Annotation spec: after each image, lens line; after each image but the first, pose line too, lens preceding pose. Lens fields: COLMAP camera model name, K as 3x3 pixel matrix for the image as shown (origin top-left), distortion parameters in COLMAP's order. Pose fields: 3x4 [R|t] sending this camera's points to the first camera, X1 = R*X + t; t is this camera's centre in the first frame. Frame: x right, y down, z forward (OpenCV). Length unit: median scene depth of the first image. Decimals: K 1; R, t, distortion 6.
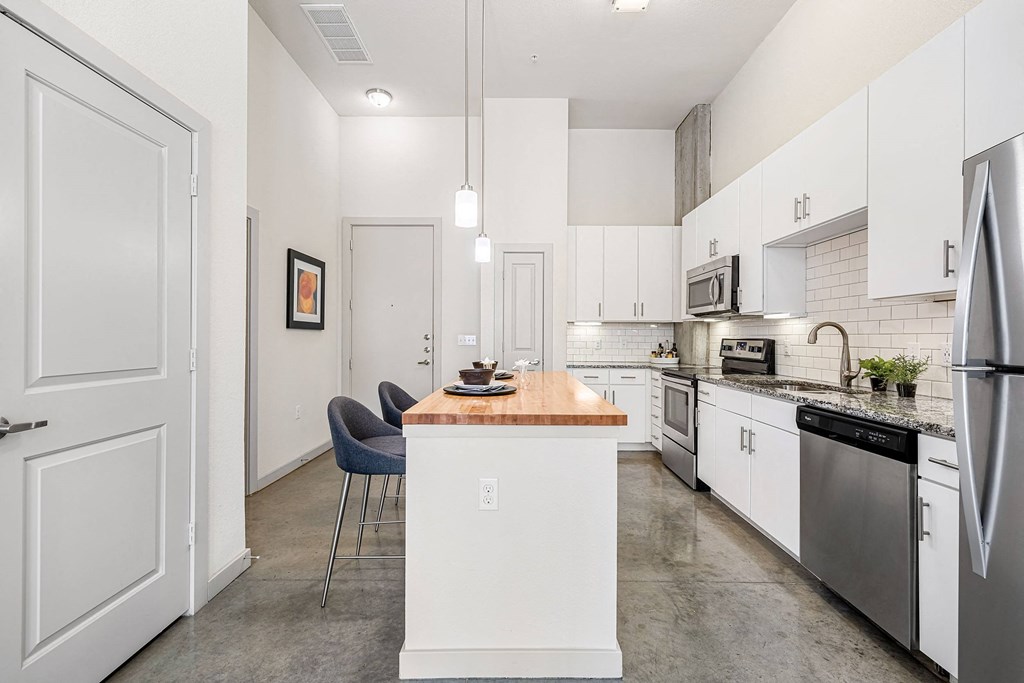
lens RADIAL K [[444.7, 0, 510.5], [0, 444.7, 338.0], [0, 0, 1]] dist [0.001182, 0.000099]
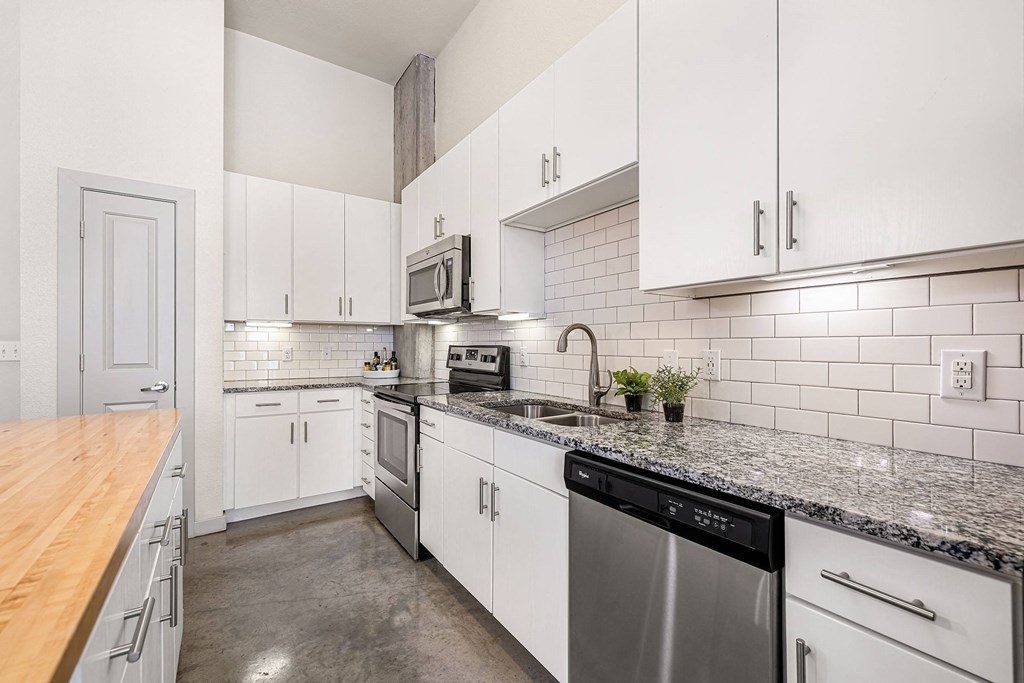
lens RADIAL K [[444.7, 0, 511.2], [0, 444.7, 343.7], [0, 0, 1]] dist [0.001182, 0.000099]
pose [[0.829177, -0.003030, 0.558979, 0.146058], [0.003813, 0.999993, -0.000235, -0.001081], [-0.558974, 0.002326, 0.829182, 0.331291]]
